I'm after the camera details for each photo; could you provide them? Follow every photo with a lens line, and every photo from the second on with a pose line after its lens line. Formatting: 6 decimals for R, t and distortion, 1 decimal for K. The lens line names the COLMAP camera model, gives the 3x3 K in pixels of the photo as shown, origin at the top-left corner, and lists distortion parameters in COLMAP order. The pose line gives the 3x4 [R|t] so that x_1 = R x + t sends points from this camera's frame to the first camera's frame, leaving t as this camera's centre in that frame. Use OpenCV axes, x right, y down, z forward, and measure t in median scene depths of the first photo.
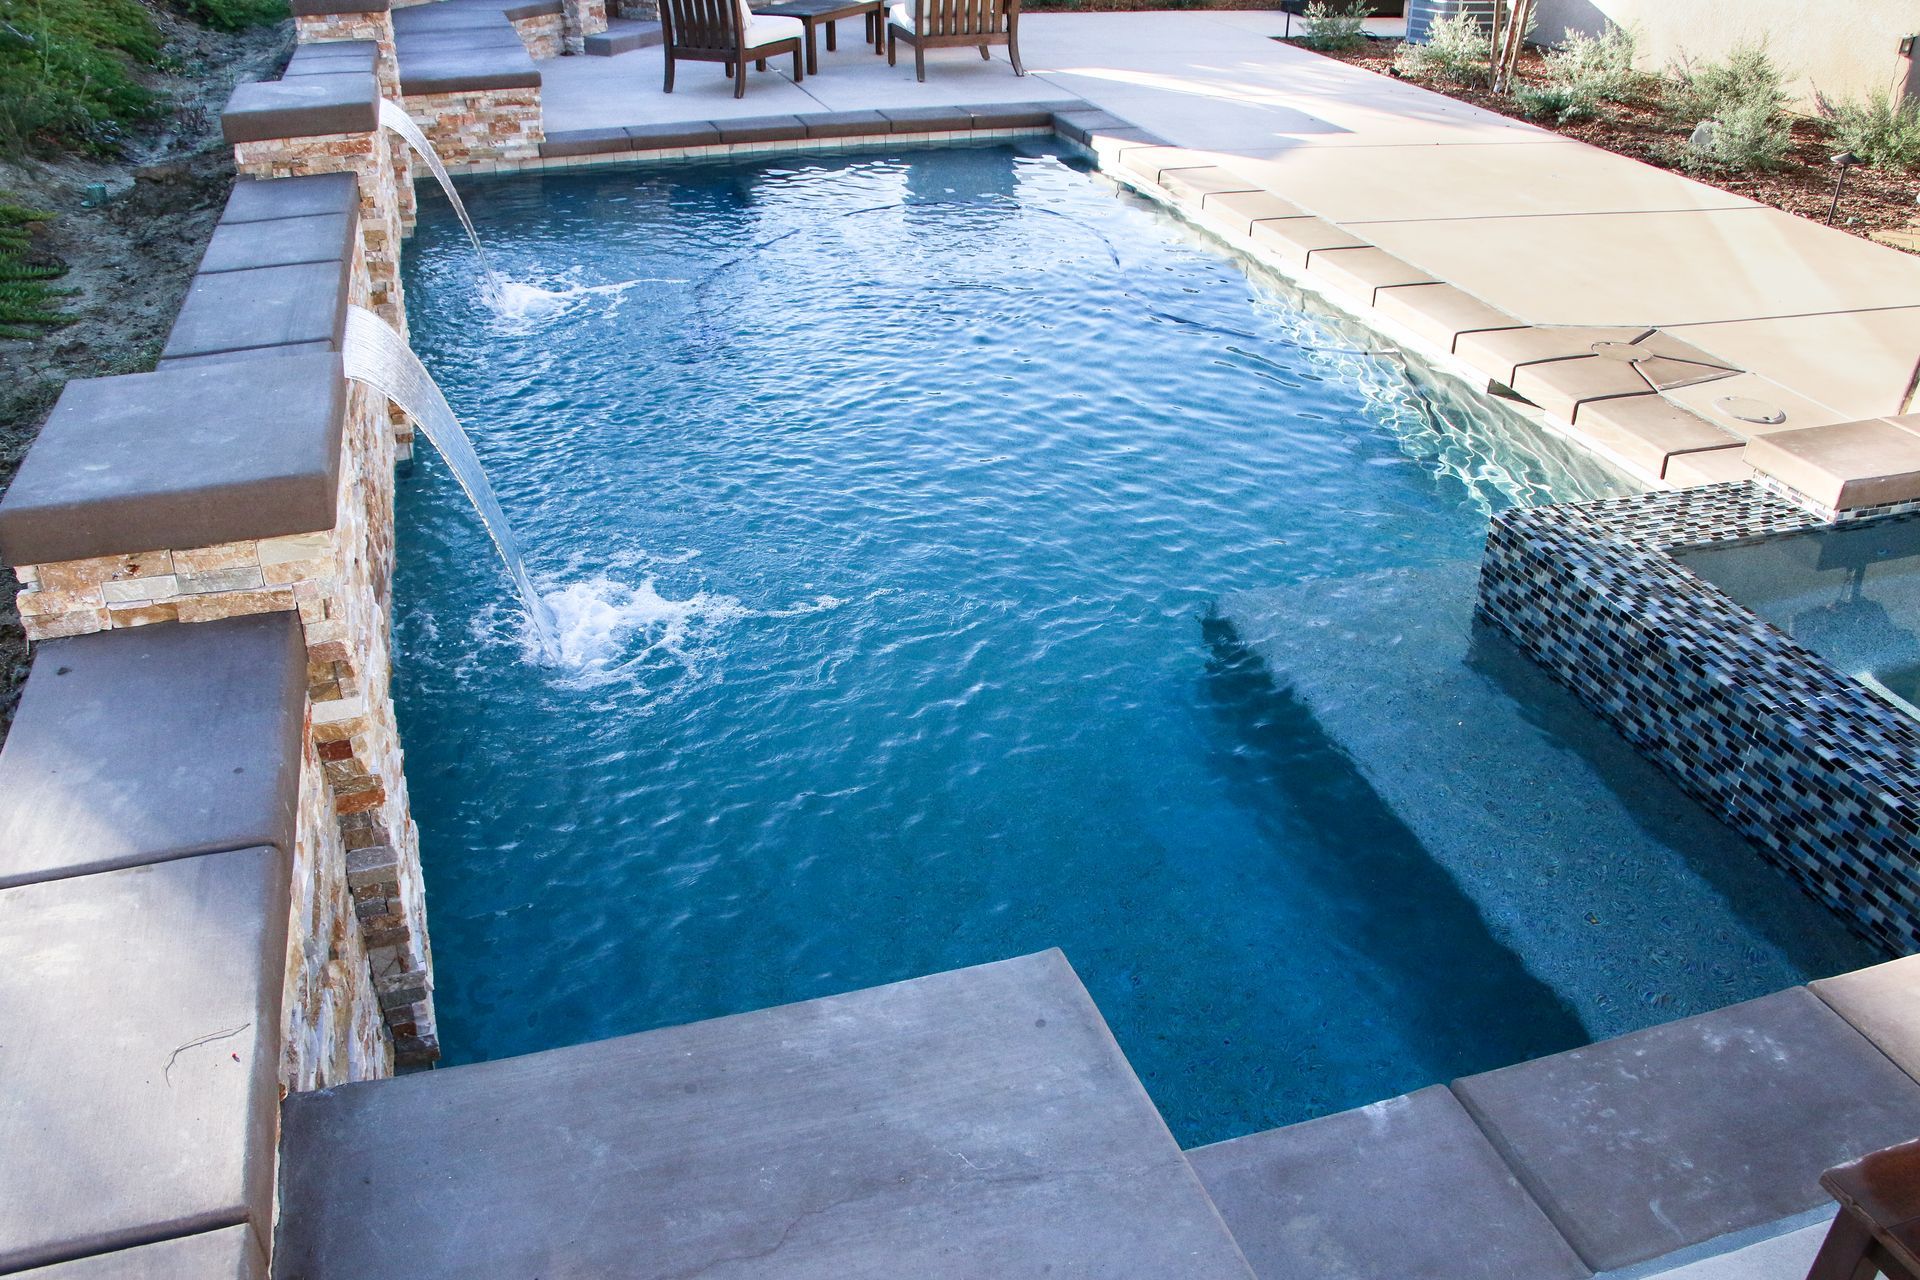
lens RADIAL K [[1567.9, 0, 957.6], [0, 1567.9, 656.5], [0, 0, 1]] dist [-0.179995, 0.148976]
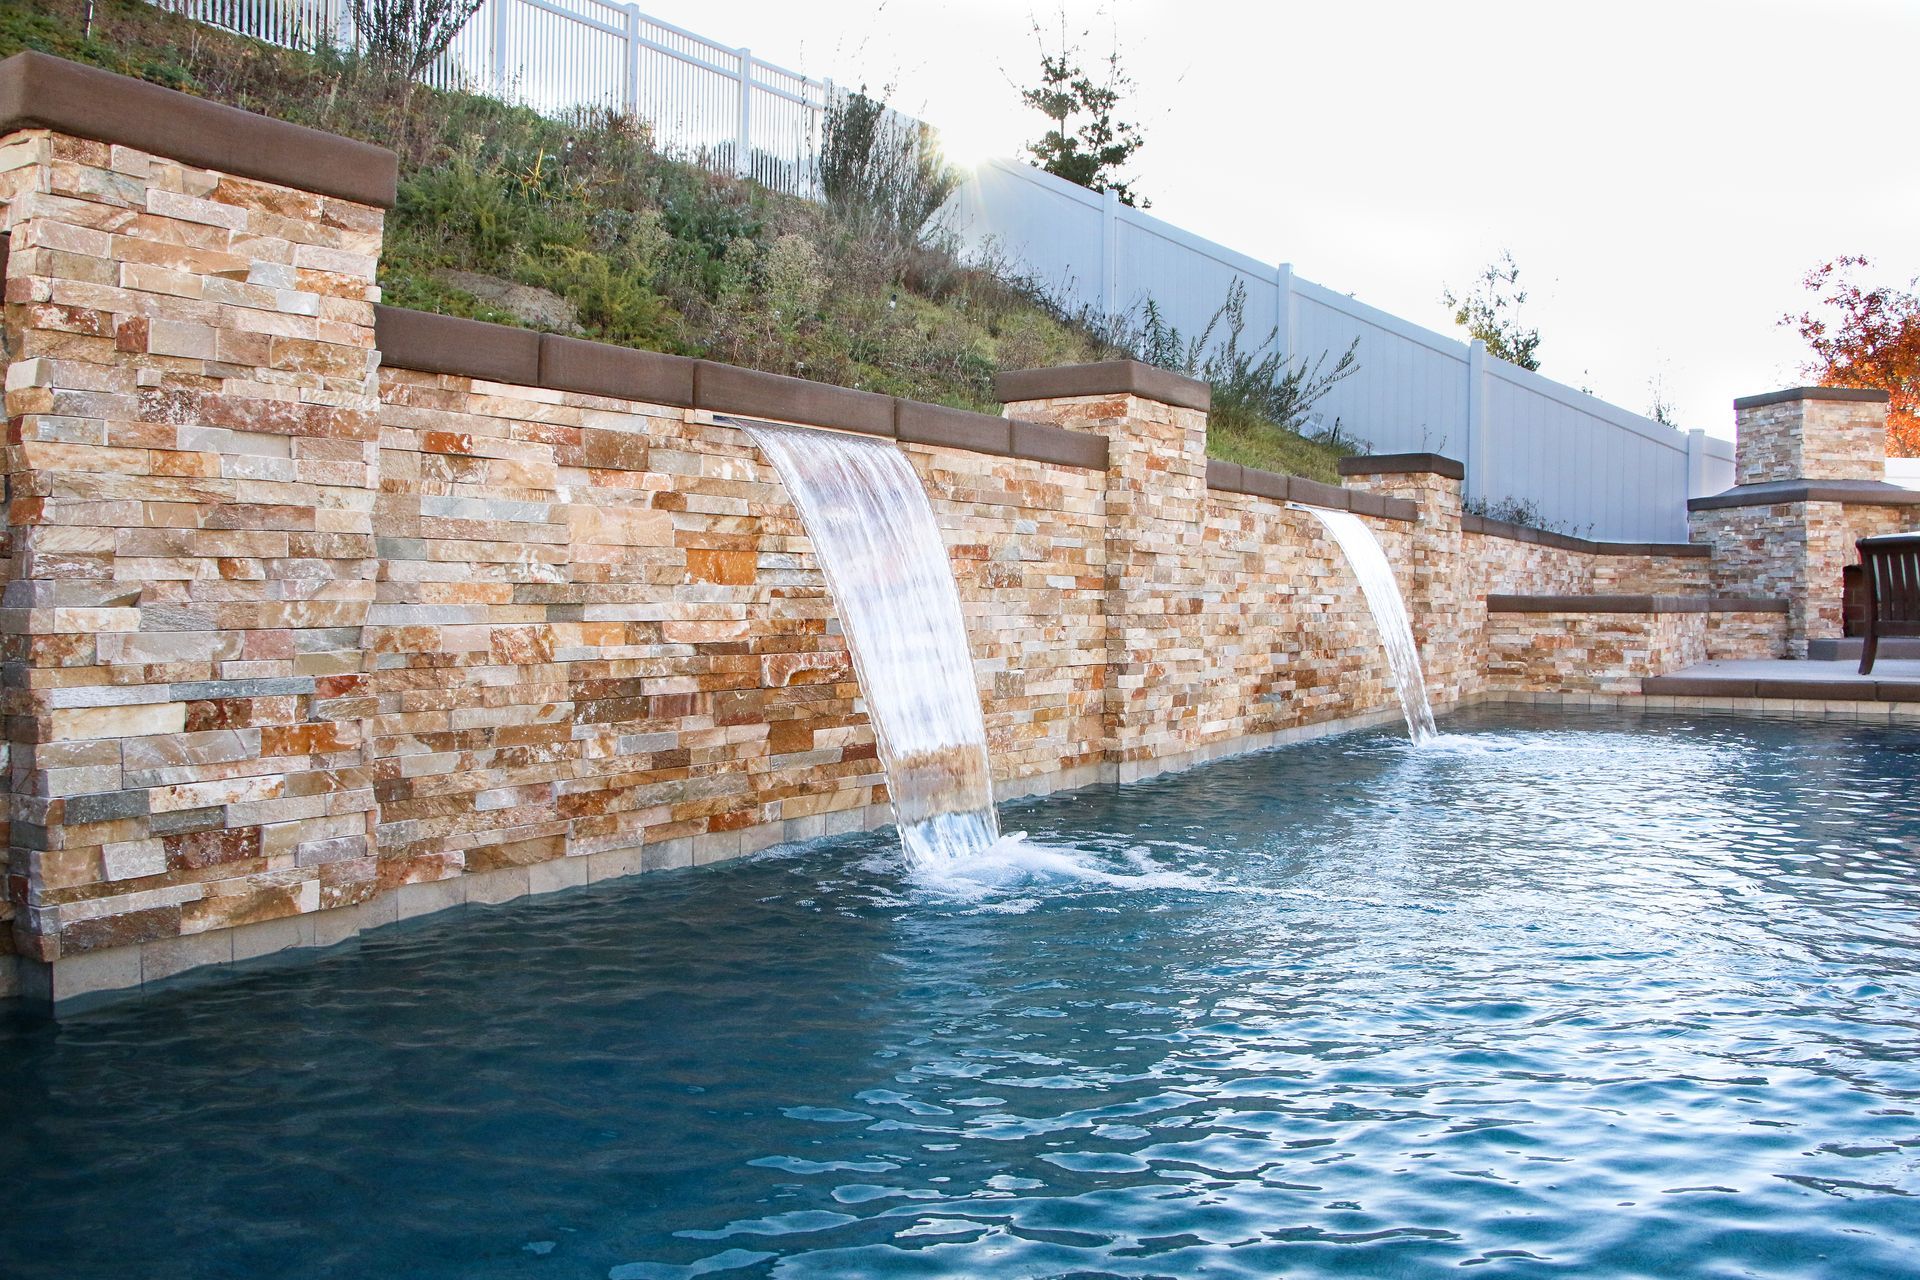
lens RADIAL K [[1567.9, 0, 957.6], [0, 1567.9, 656.5], [0, 0, 1]] dist [-0.179995, 0.148976]
pose [[0.636089, 0.018446, -0.771395, 0.271751], [-0.384007, 0.874688, -0.295735, 0.106887], [0.669275, 0.484335, 0.563463, 0.482115]]
